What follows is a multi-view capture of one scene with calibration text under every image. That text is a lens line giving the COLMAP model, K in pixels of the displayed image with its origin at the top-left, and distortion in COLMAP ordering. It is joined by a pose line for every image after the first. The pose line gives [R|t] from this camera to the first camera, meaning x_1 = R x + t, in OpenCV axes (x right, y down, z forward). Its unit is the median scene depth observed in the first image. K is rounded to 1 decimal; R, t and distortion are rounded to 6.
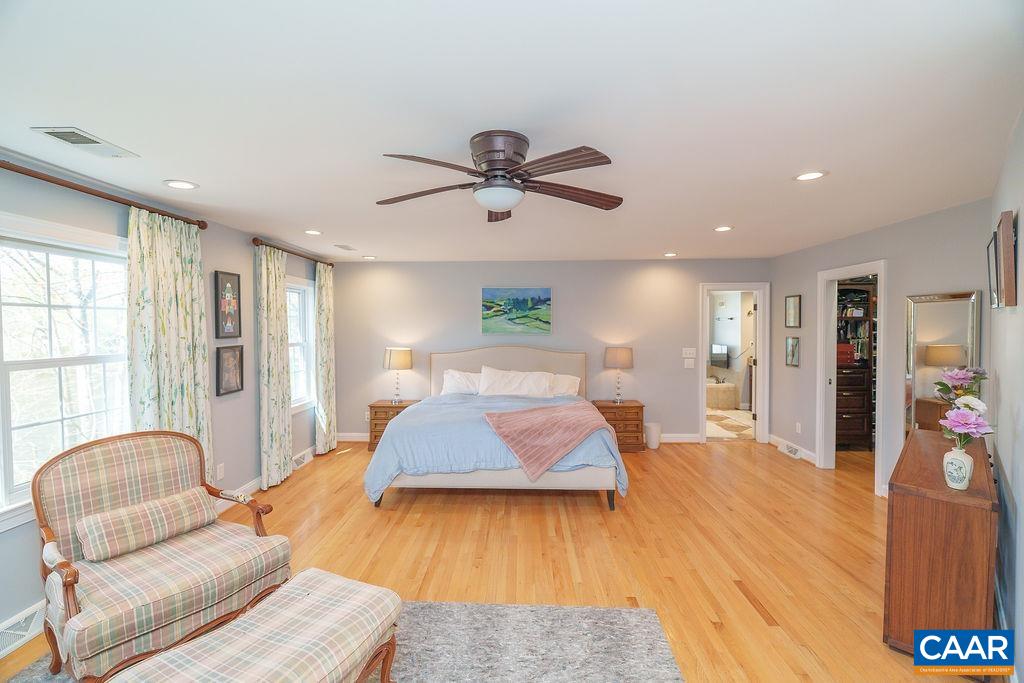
lens RADIAL K [[461.6, 0, 514.4], [0, 461.6, 338.9], [0, 0, 1]] dist [-0.011664, 0.003547]
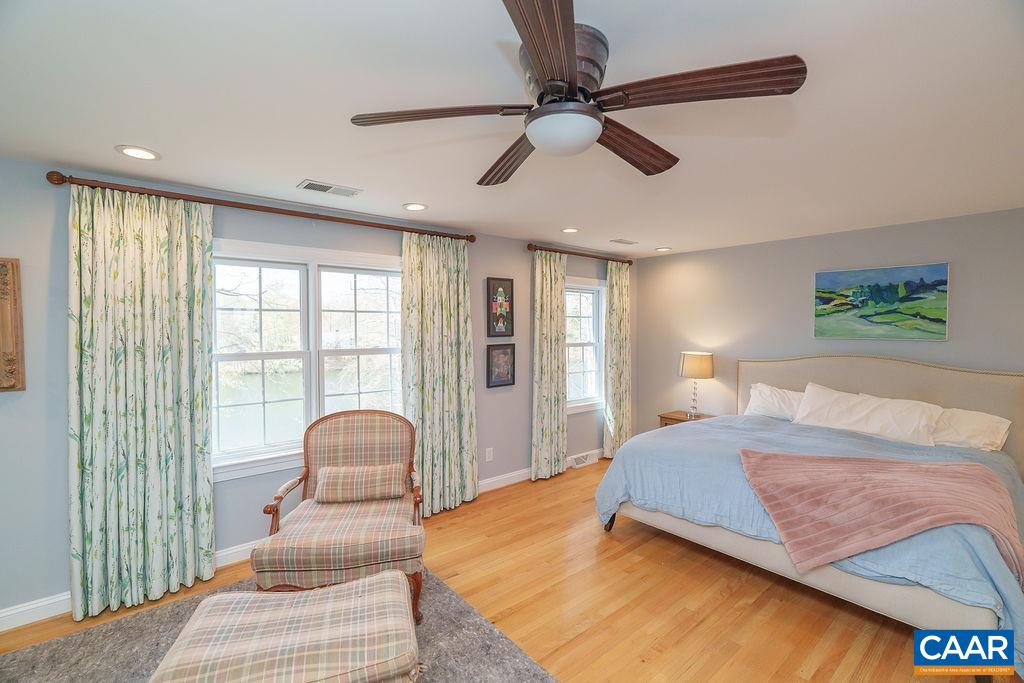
lens RADIAL K [[461.6, 0, 509.8], [0, 461.6, 337.8], [0, 0, 1]] dist [-0.011664, 0.003547]
pose [[0.658636, 0.018886, -0.752224, 0.237092], [-0.022188, 0.999738, 0.005673, -0.006377], [0.752134, 0.012954, 0.658883, 0.278156]]
